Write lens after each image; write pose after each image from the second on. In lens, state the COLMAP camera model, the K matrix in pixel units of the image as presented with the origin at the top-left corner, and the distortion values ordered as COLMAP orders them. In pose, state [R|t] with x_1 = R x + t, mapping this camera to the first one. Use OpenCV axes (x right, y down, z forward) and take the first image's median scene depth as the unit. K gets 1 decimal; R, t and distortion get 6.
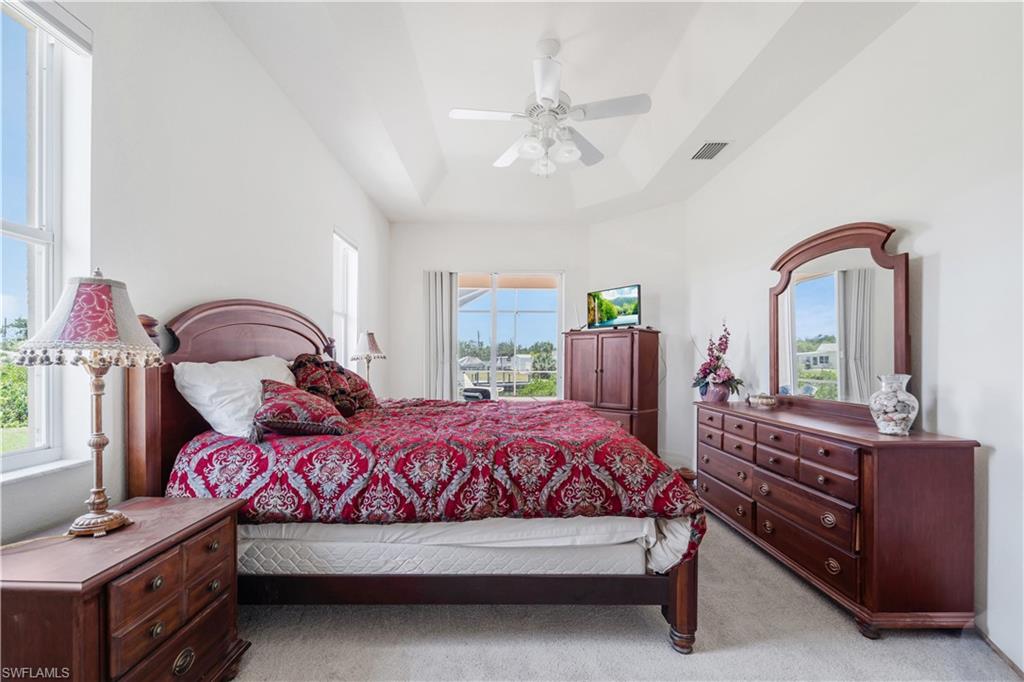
lens RADIAL K [[430.8, 0, 510.2], [0, 430.8, 357.5], [0, 0, 1]] dist [0.007676, 0.000048]
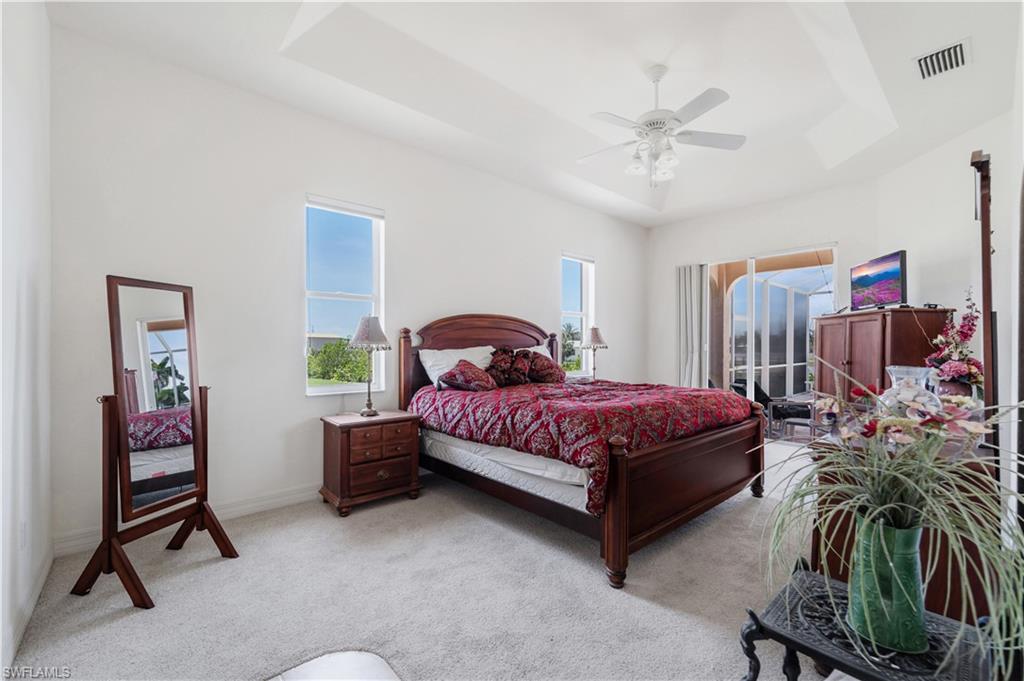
lens RADIAL K [[415.8, 0, 511.8], [0, 415.8, 344.1], [0, 0, 1]] dist [0.002828, -0.000261]
pose [[0.671457, -0.009262, -0.740986, 1.090366], [0.001954, 0.999941, -0.010728, 0.008657], [0.741041, 0.005755, 0.671435, -0.008839]]
